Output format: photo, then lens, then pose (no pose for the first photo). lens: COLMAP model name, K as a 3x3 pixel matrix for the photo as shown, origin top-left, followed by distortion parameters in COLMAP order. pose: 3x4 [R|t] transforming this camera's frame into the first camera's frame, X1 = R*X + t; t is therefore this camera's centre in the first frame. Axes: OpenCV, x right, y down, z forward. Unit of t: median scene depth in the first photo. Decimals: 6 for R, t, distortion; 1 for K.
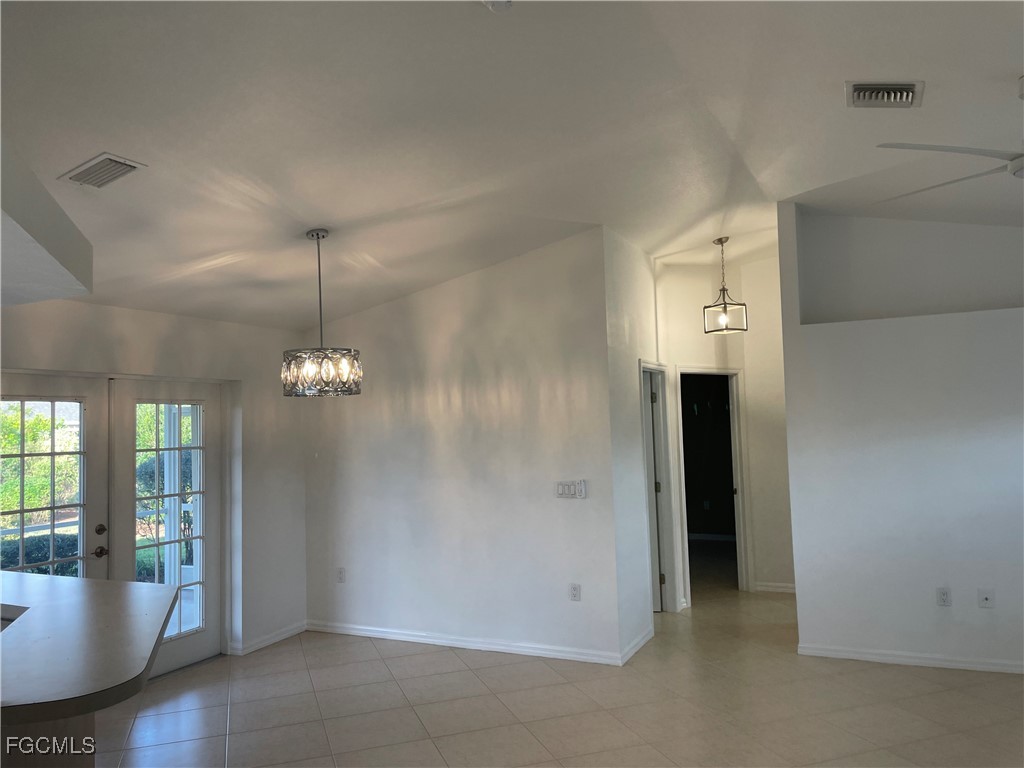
lens RADIAL K [[769.6, 0, 514.8], [0, 769.6, 386.6], [0, 0, 1]] dist [0.011657, 0.003569]
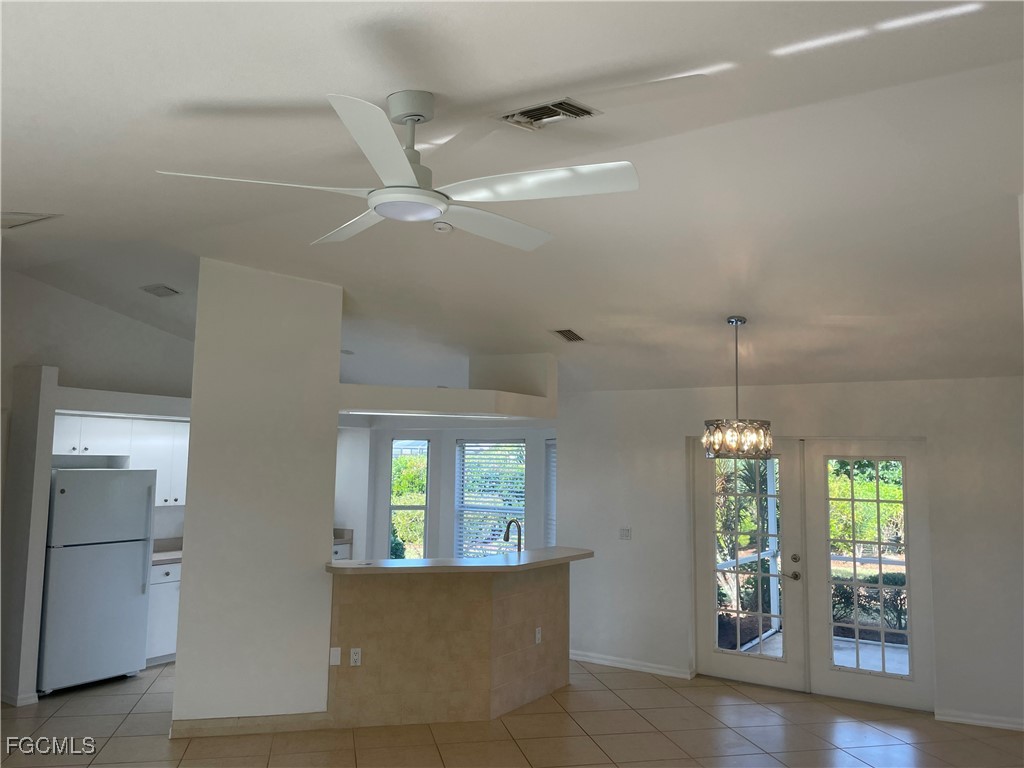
lens RADIAL K [[810.5, 0, 513.2], [0, 810.5, 380.0], [0, 0, 1]] dist [0.010867, -0.032645]
pose [[-0.104823, -0.069338, -0.992071, 0.766412], [0.027010, 0.997000, -0.072536, -0.022139], [0.994124, -0.034400, -0.102636, 0.600024]]
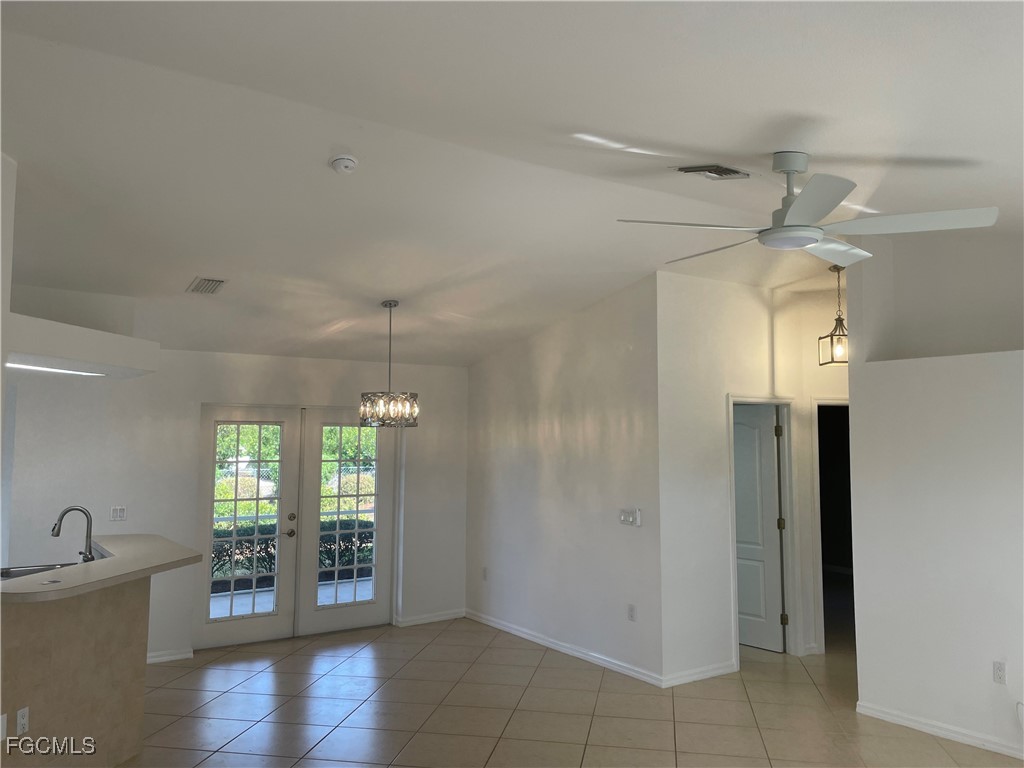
lens RADIAL K [[810.5, 0, 511.3], [0, 810.5, 380.8], [0, 0, 1]] dist [0.010867, -0.032645]
pose [[0.868084, 0.000272, -0.496418, 0.470739], [-0.006740, 0.999914, -0.011239, -0.041618], [0.496372, 0.013102, 0.868011, -0.068680]]
